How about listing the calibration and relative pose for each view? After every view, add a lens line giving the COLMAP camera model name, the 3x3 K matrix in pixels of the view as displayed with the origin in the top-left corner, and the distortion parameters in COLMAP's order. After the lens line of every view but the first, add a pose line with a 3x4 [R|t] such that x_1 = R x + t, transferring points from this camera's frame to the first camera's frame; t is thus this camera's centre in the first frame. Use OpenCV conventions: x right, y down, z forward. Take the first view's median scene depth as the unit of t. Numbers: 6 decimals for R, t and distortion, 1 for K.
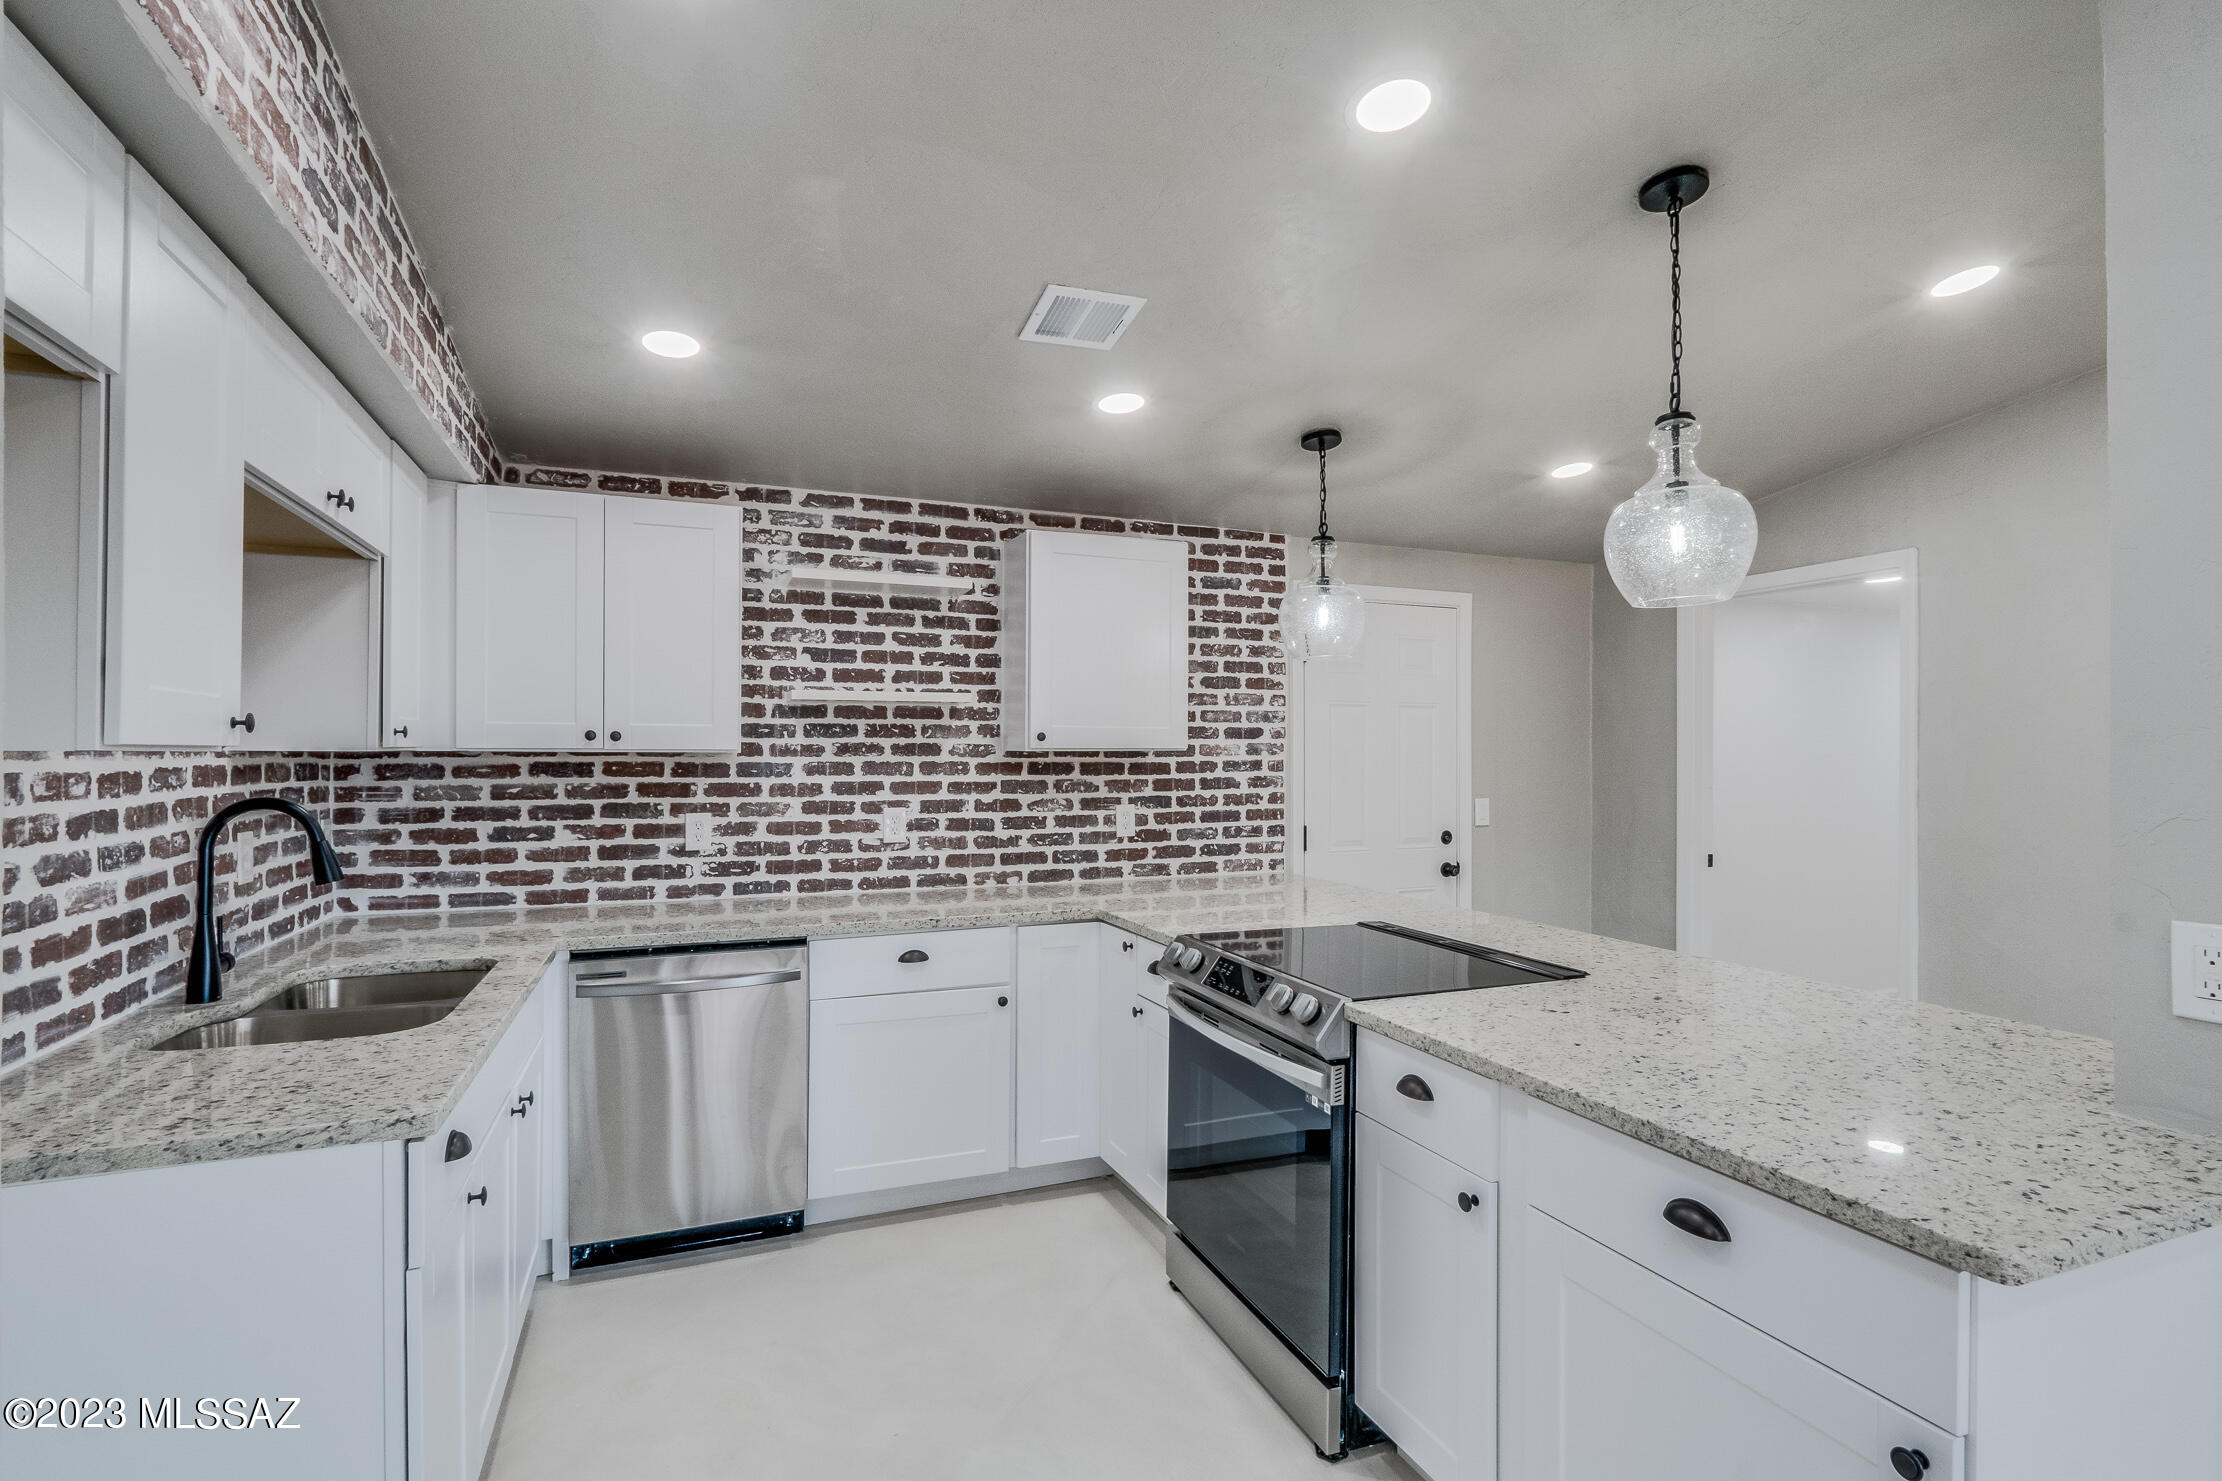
lens RADIAL K [[1040.3, 0, 1126.2], [0, 1040.3, 744.1], [0, 0, 1]] dist [-0.005060, 0.000281]
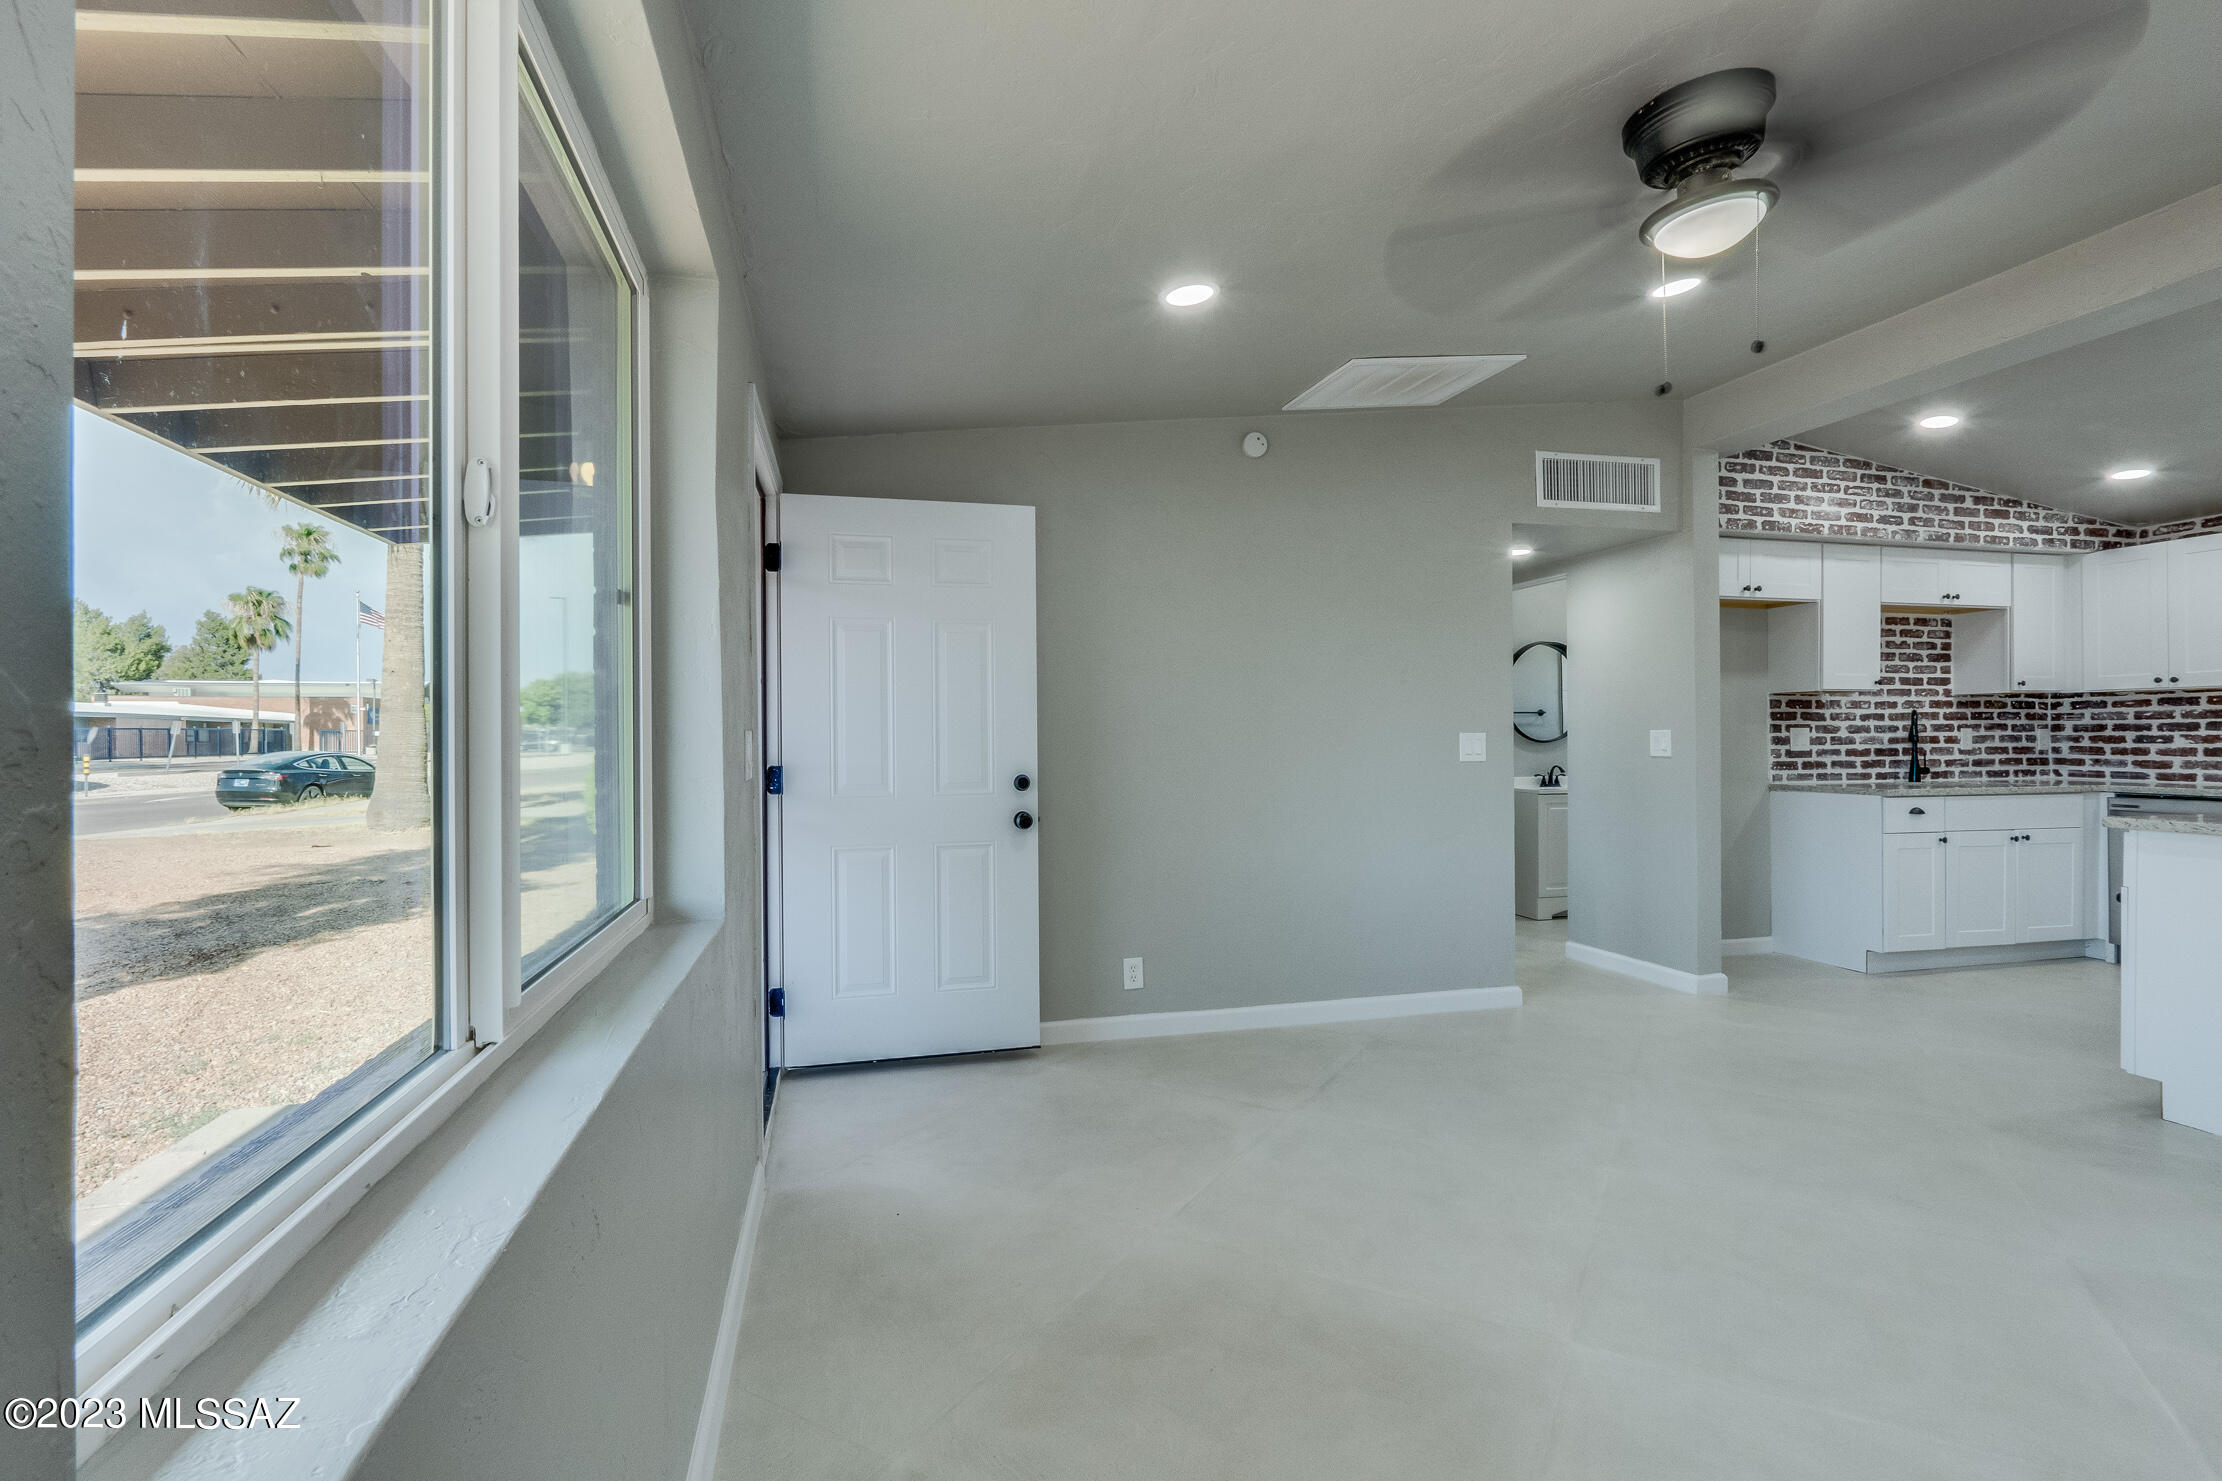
lens RADIAL K [[1030.4, 0, 1104.7], [0, 1030.4, 744.6], [0, 0, 1]] dist [-0.004234, -0.000419]
pose [[-0.135047, 0.003933, -0.990831, 1.190912], [0.012968, 0.999913, 0.002202, 0.060974], [0.990754, -0.012552, -0.135086, -0.443065]]
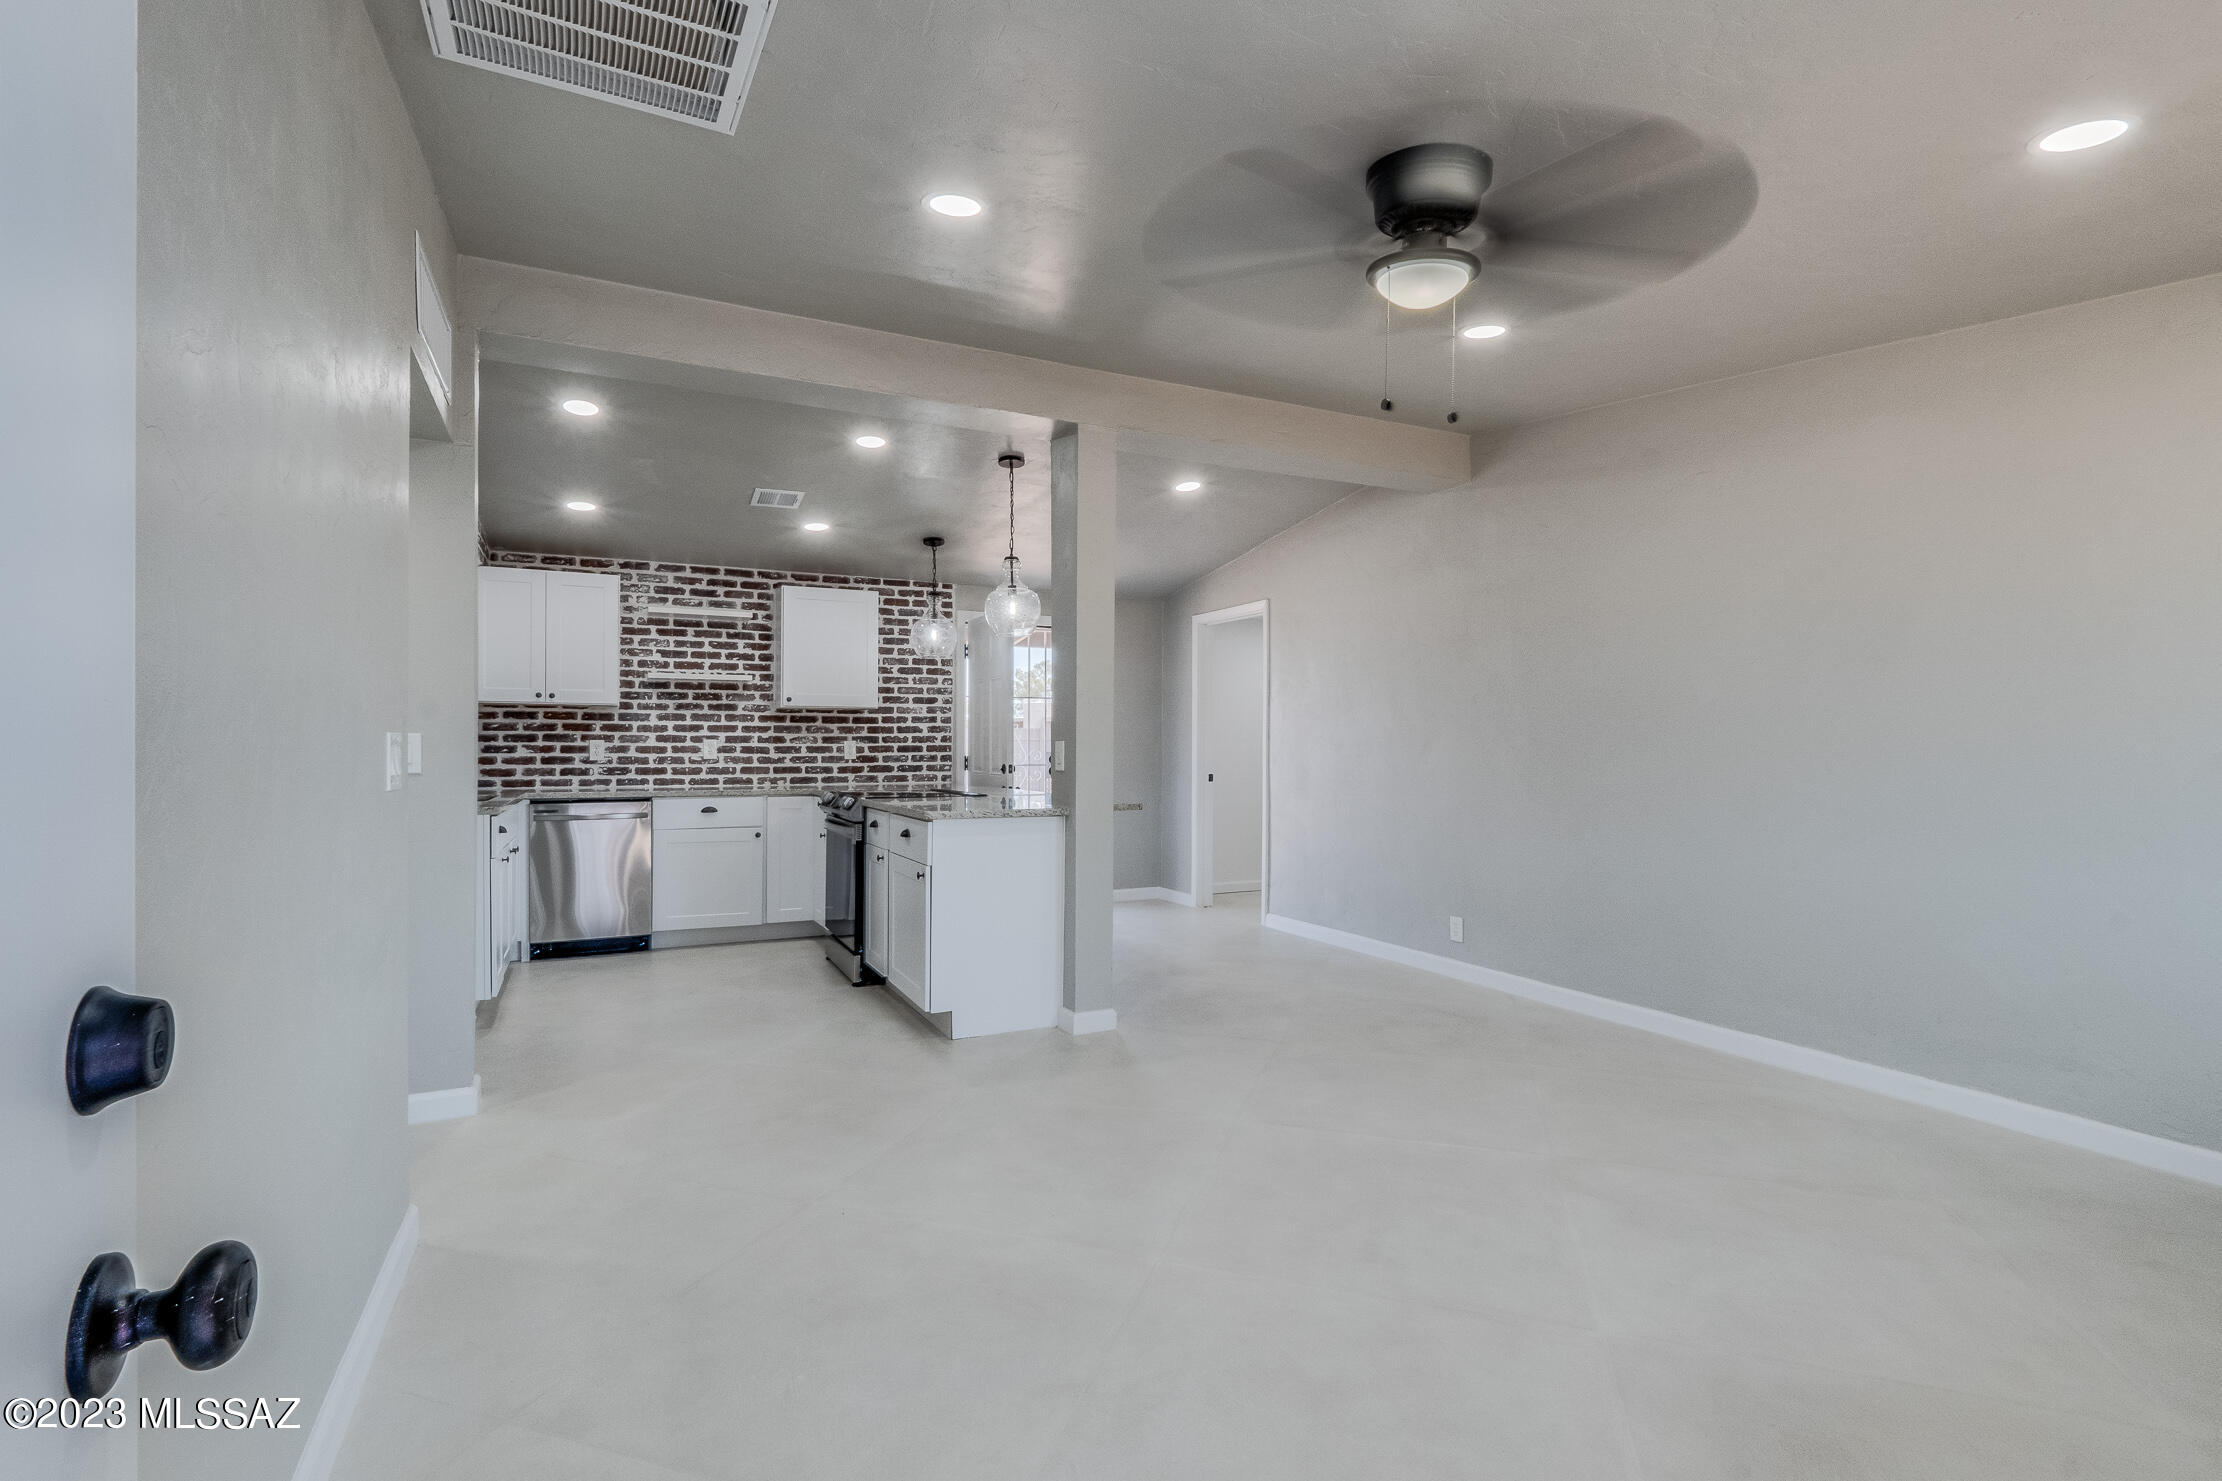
lens RADIAL K [[996.6, 0, 1080.2], [0, 996.6, 736.5], [0, 0, 1]] dist [0.000846, 0.000099]
pose [[0.998141, -0.000007, 0.060942, 0.309318], [0.000049, 1.000000, -0.000689, 0.057475], [-0.060942, 0.000691, 0.998141, -0.750289]]
